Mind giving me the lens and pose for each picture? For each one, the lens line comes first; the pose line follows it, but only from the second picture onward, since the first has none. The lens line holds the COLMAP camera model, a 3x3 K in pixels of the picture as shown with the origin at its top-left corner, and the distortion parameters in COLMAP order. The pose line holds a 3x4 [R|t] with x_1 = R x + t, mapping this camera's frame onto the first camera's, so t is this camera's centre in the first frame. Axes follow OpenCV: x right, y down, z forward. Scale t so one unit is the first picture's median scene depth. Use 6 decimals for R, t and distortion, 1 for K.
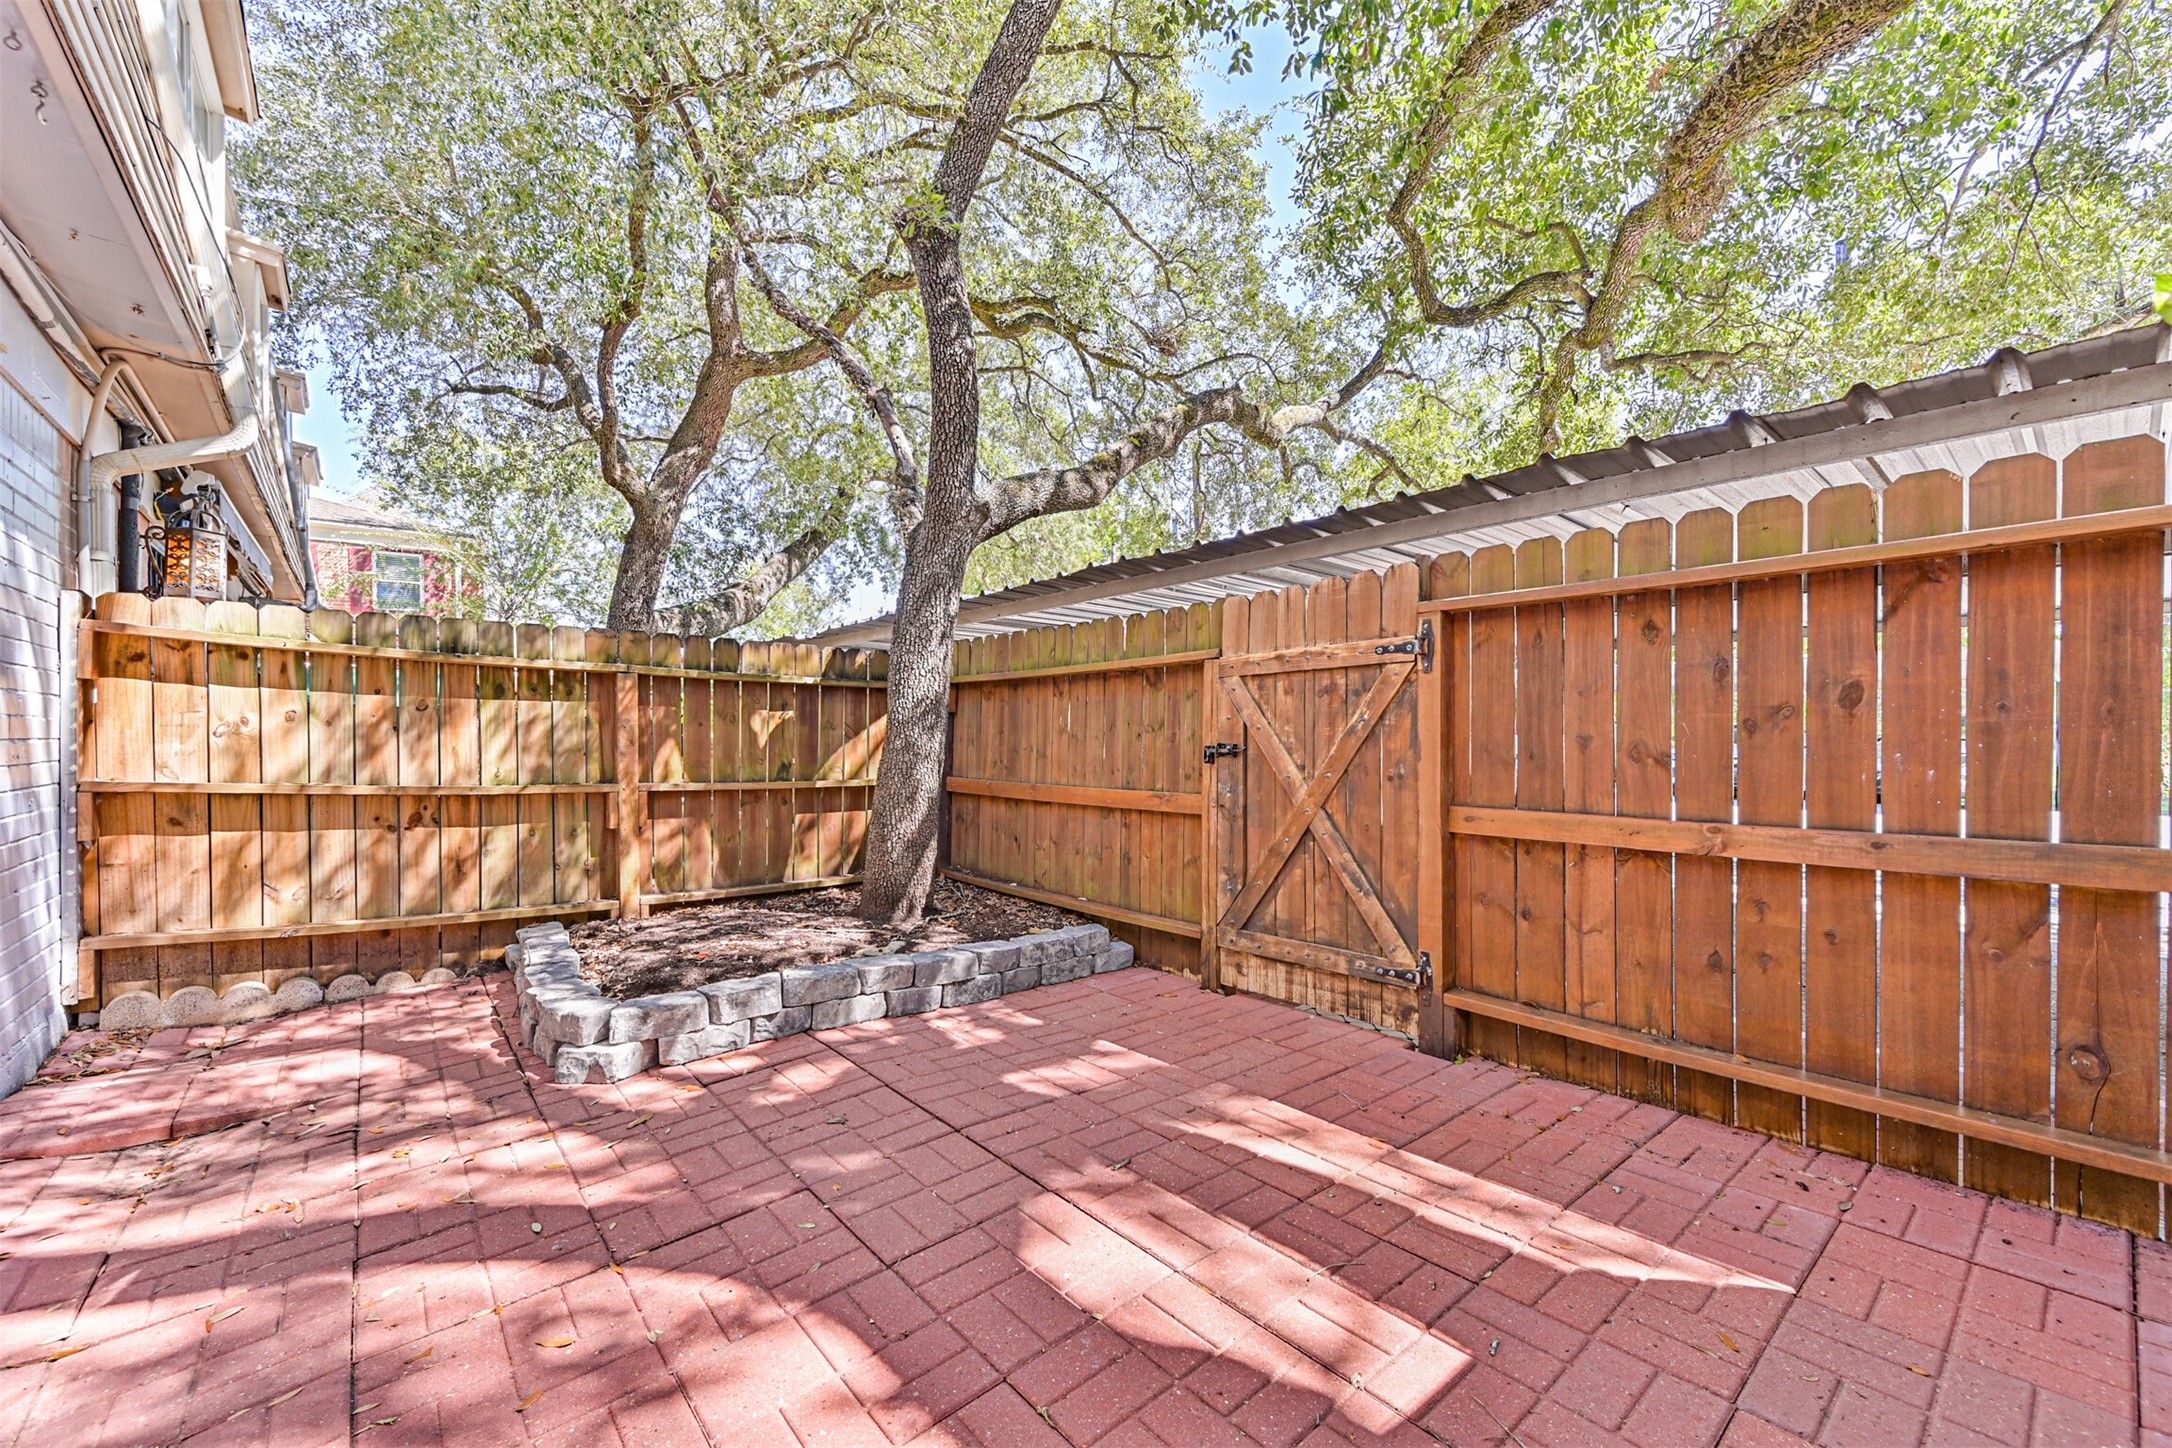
lens RADIAL K [[869.5, 0, 1094.7], [0, 869.5, 734.9], [0, 0, 1]] dist [0.001060, -0.000009]
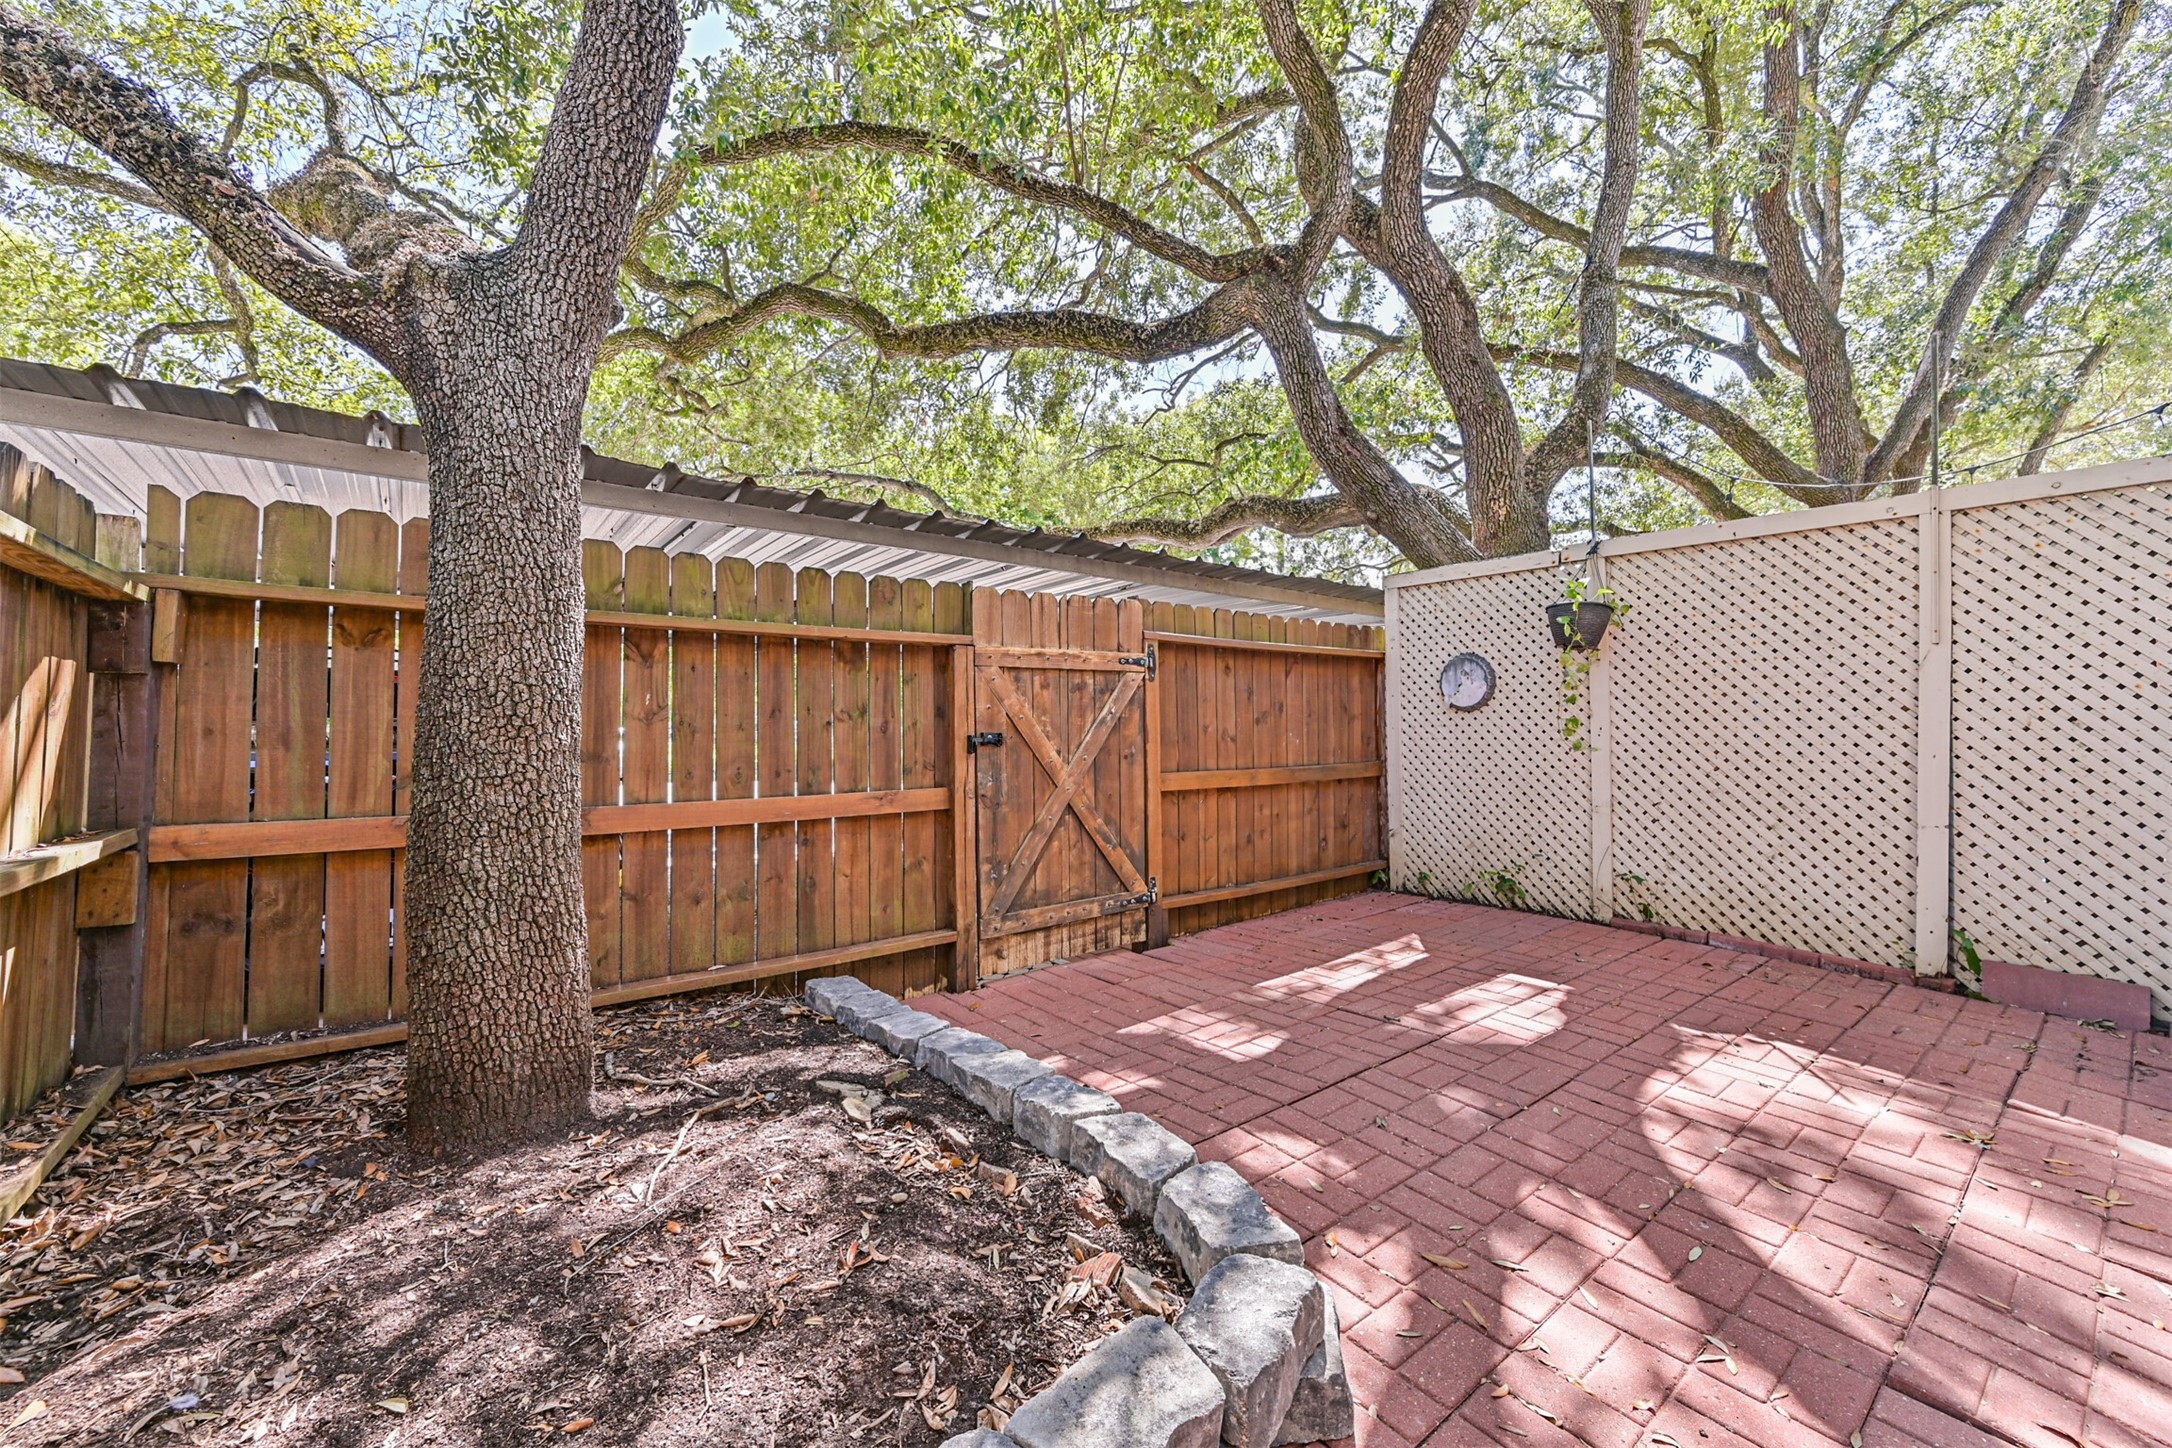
lens RADIAL K [[870.0, 0, 1086.4], [0, 870.0, 701.0], [0, 0, 1]] dist [0.000132, -0.000030]
pose [[0.030103, 0.034565, 0.998949, -0.920326], [0.001886, 0.999398, -0.034637, 0.009209], [-0.999545, 0.002926, 0.030020, 0.929664]]
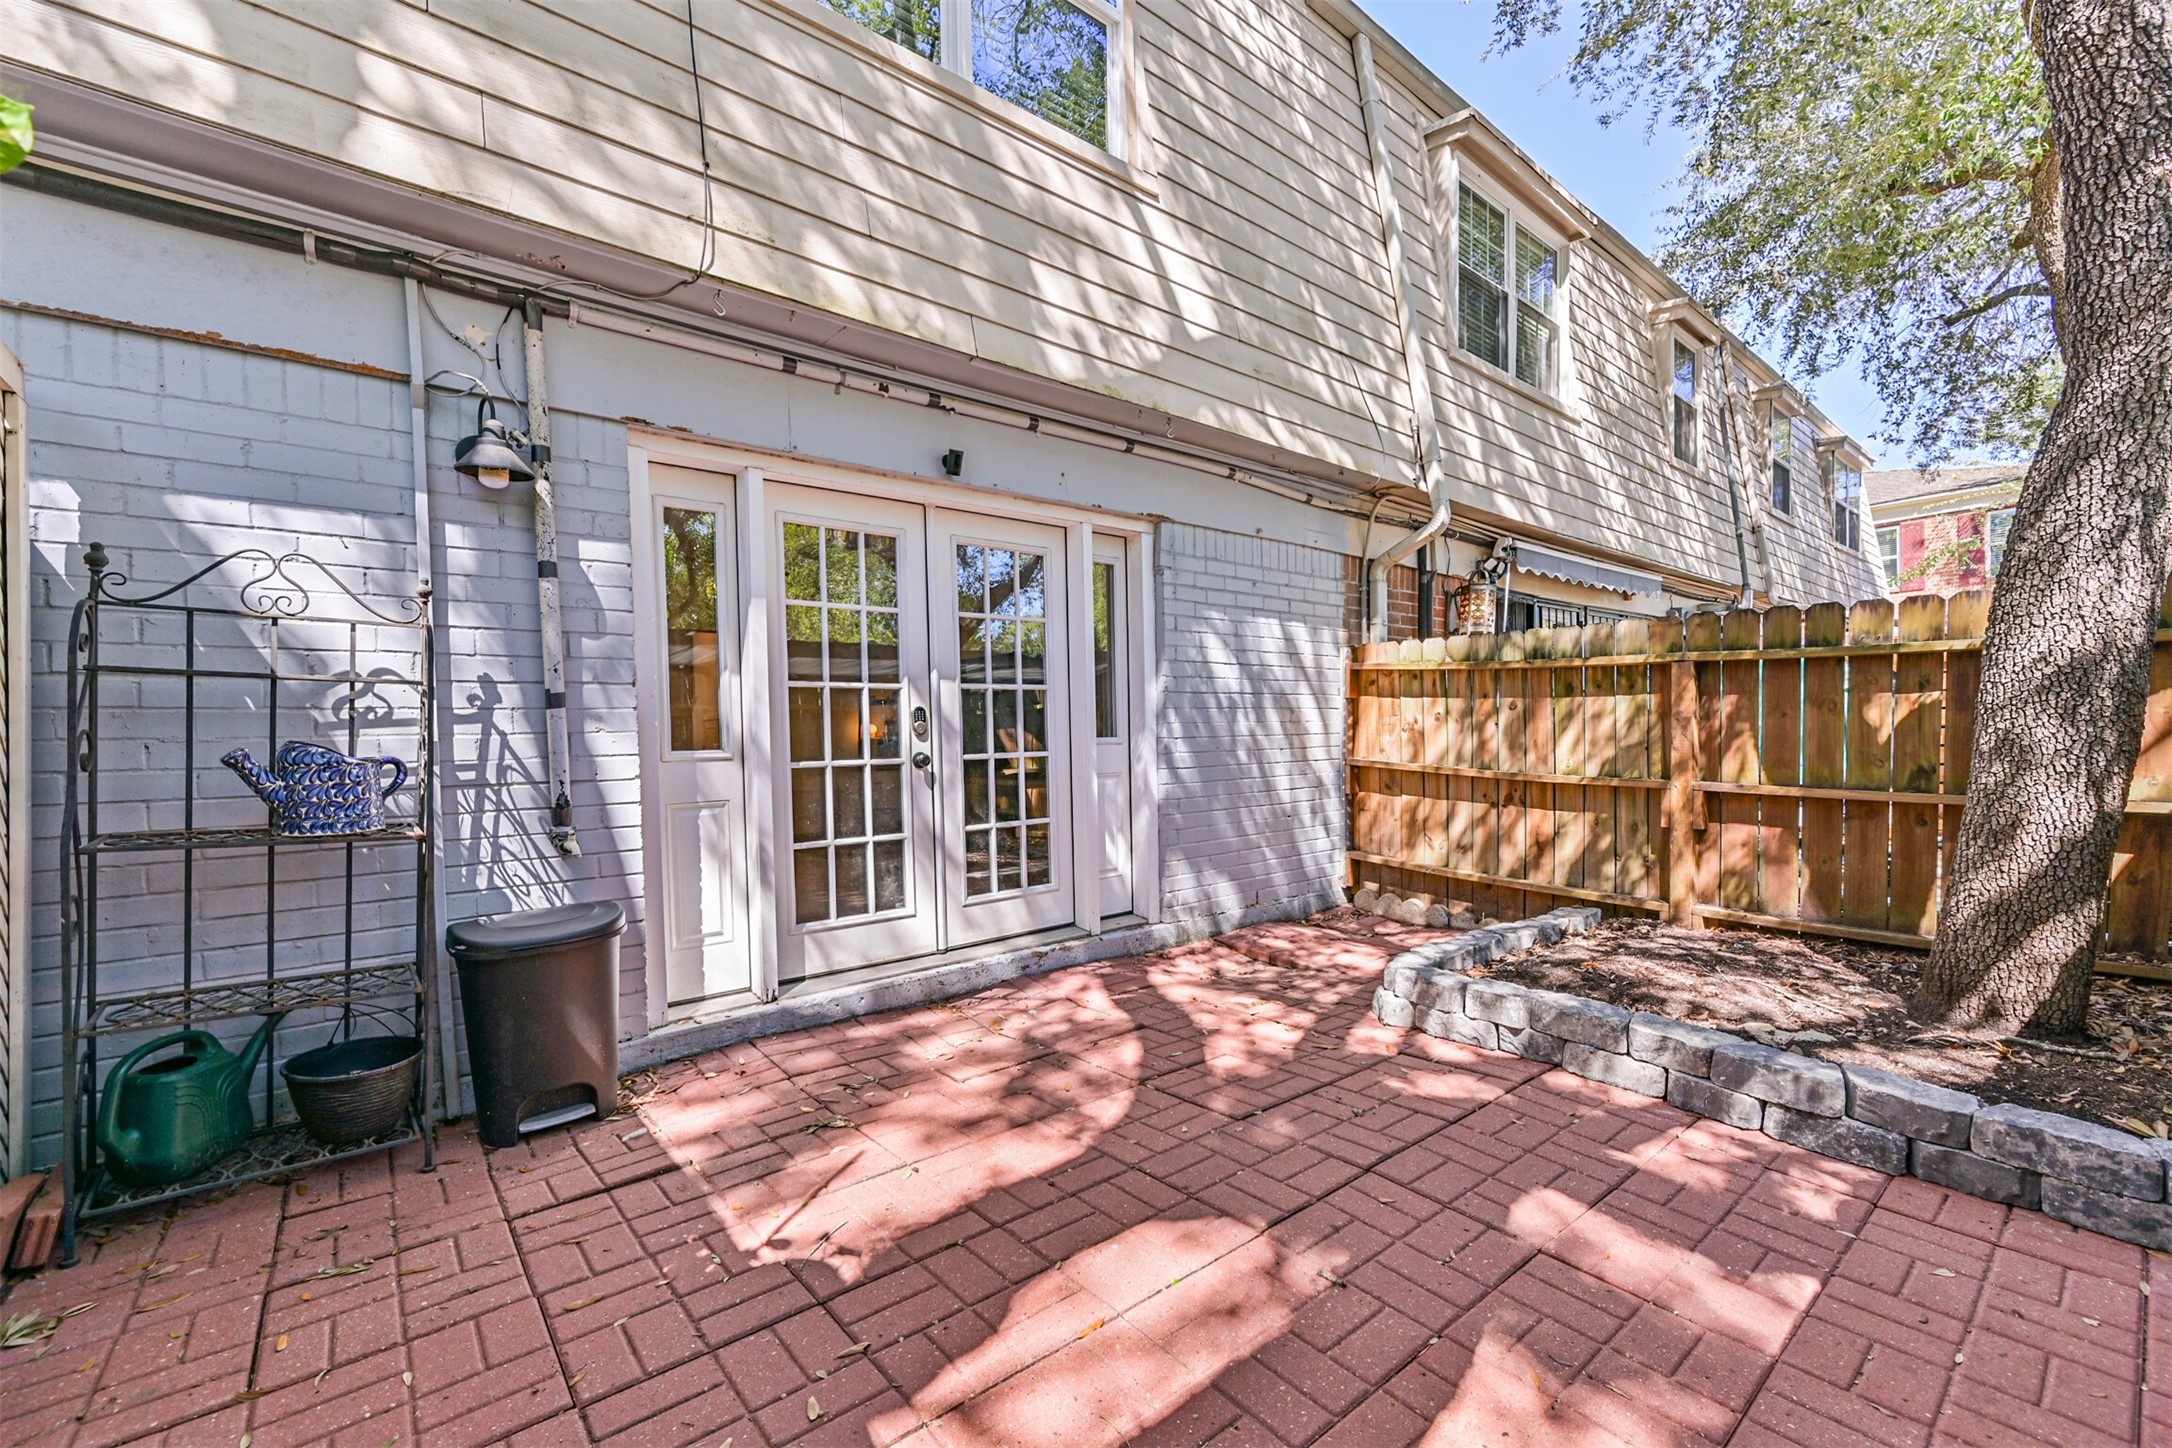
lens RADIAL K [[869.5, 0, 1094.7], [0, 869.5, 734.9], [0, 0, 1]] dist [0.001060, -0.000009]
pose [[-0.008281, 0.005605, -0.999950, 0.522210], [0.012252, 0.999910, 0.005503, -0.007822], [0.999891, -0.012205, -0.008349, 0.501274]]
